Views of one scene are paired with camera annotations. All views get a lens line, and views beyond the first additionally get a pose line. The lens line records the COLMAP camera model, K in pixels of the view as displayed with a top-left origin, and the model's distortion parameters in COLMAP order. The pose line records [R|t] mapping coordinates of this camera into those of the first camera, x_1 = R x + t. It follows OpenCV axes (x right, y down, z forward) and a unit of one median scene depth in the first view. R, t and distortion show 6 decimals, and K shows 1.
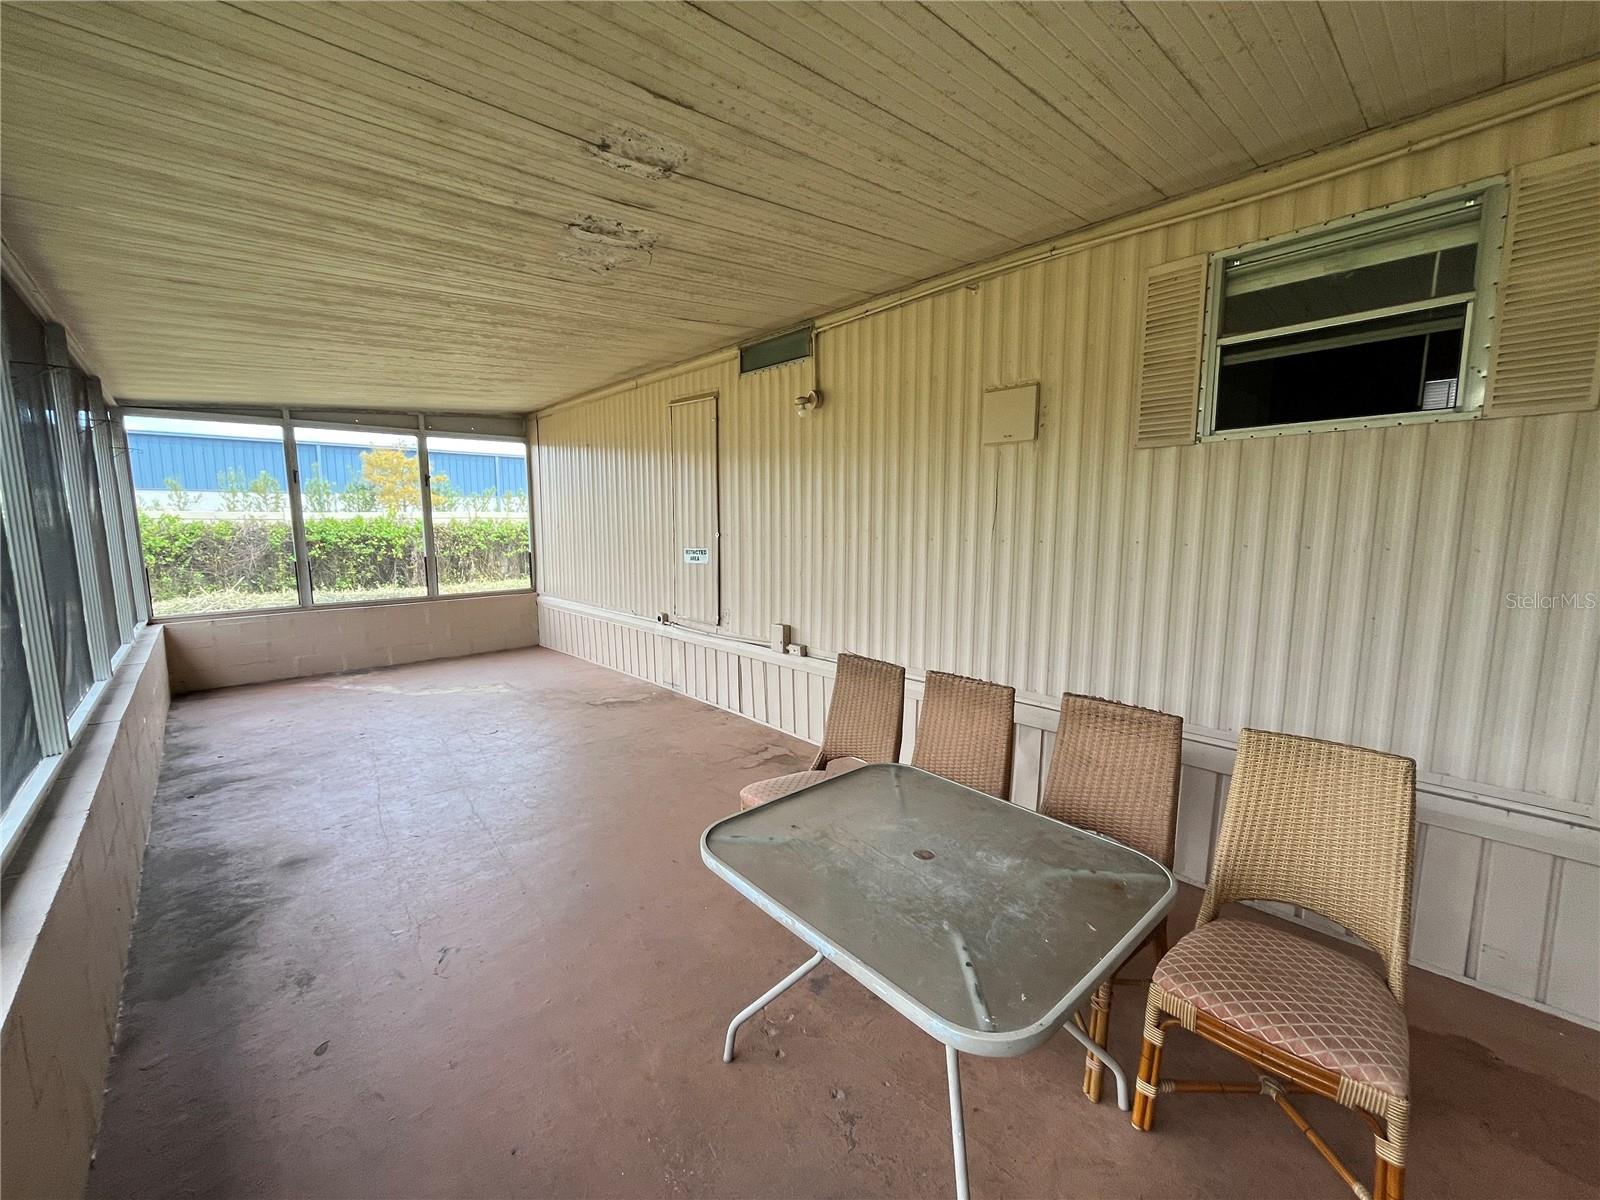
lens RADIAL K [[649.5, 0, 795.3], [0, 649.5, 602.6], [0, 0, 1]] dist [-0.001843, 0.000001]
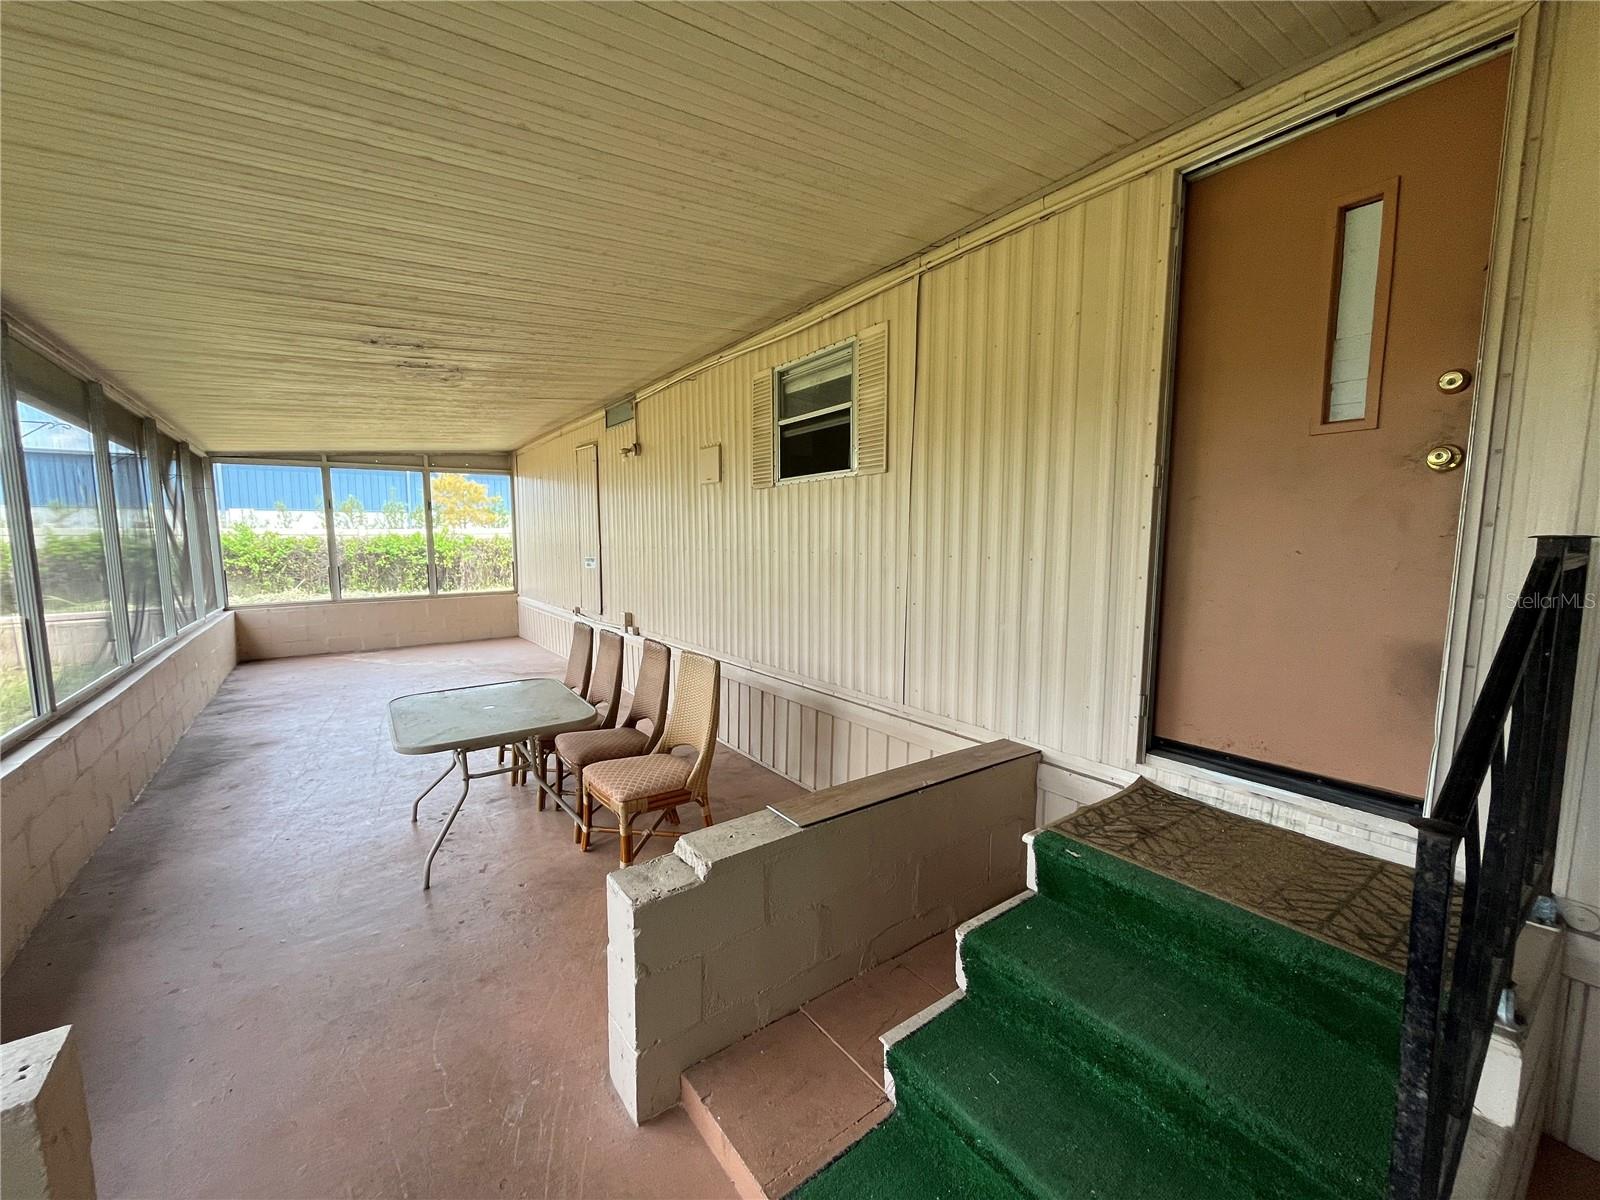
lens RADIAL K [[649.5, 0, 795.3], [0, 649.5, 602.6], [0, 0, 1]] dist [-0.001843, 0.000001]
pose [[0.992962, 0.010586, -0.117960, 0.423623], [-0.013181, 0.999687, -0.021242, 0.032416], [0.117698, 0.022647, 0.992791, -0.266117]]
